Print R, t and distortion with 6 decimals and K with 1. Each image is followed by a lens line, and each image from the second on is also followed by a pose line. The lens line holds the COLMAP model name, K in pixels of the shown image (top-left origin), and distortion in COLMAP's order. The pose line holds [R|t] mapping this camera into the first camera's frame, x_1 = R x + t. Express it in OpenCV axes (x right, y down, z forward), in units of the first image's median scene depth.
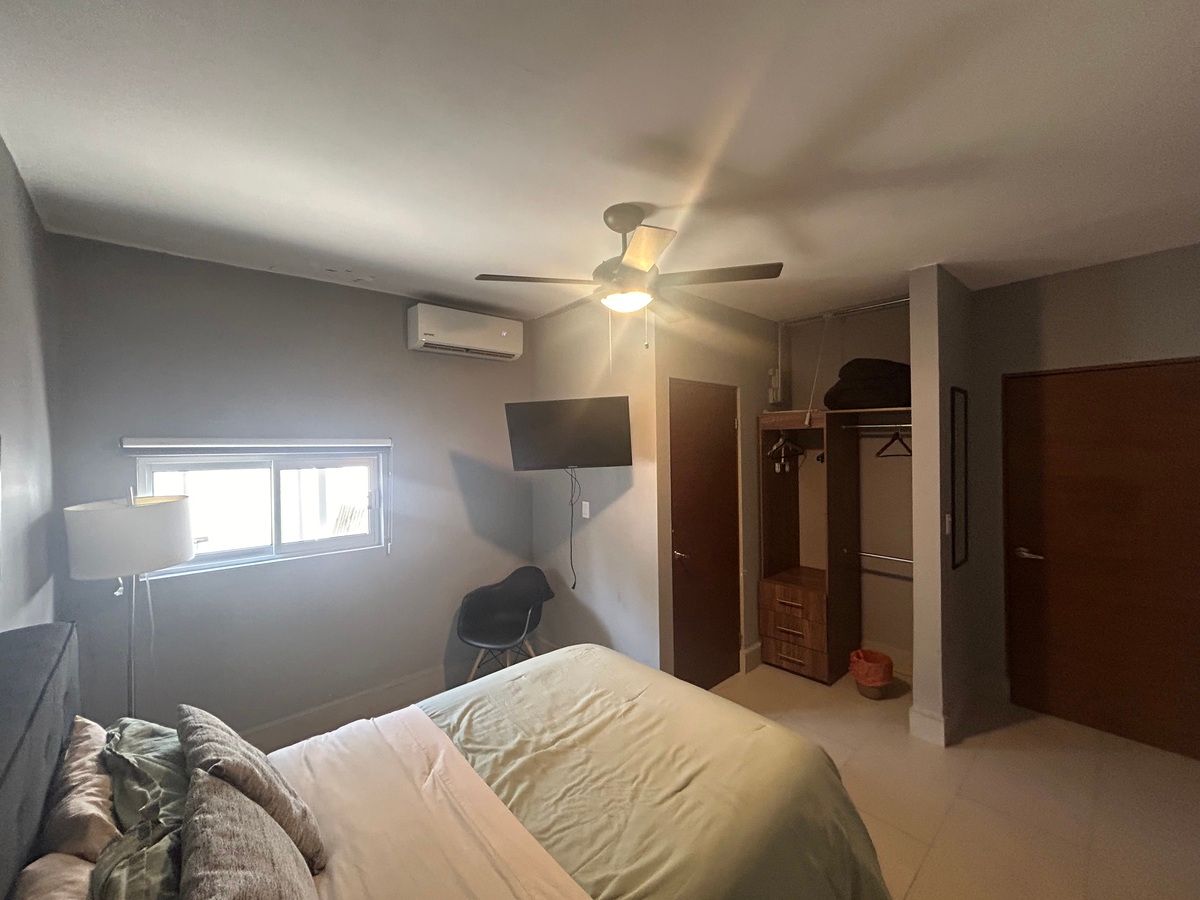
lens RADIAL K [[486.5, 0, 597.0], [0, 486.5, 447.7], [0, 0, 1]] dist [-0.000460, 0.000012]
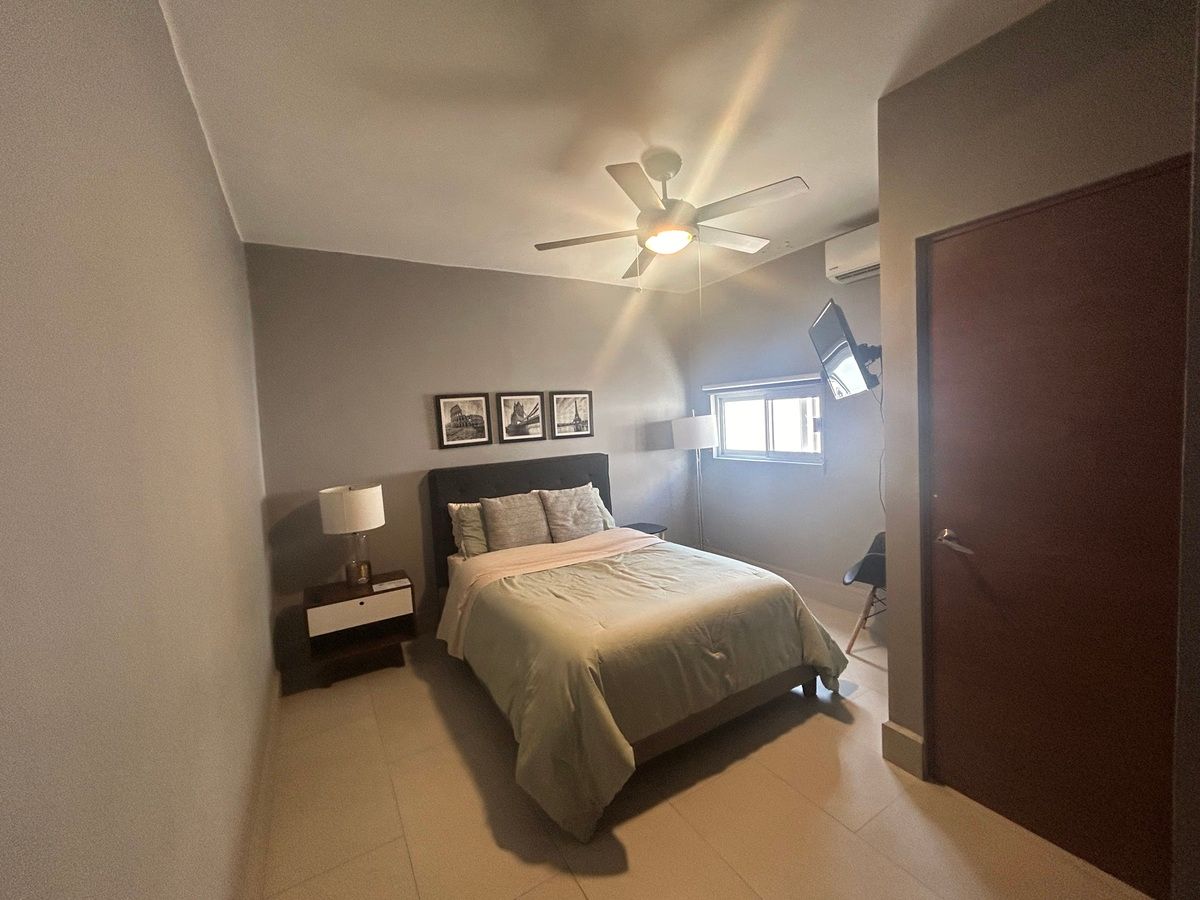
lens RADIAL K [[486.5, 0, 597.0], [0, 486.5, 447.7], [0, 0, 1]] dist [-0.000460, 0.000012]
pose [[-0.189559, 0.084102, -0.978261, 1.327564], [0.040567, 0.996145, 0.077779, 0.079185], [0.981031, -0.024941, -0.192240, 1.154088]]
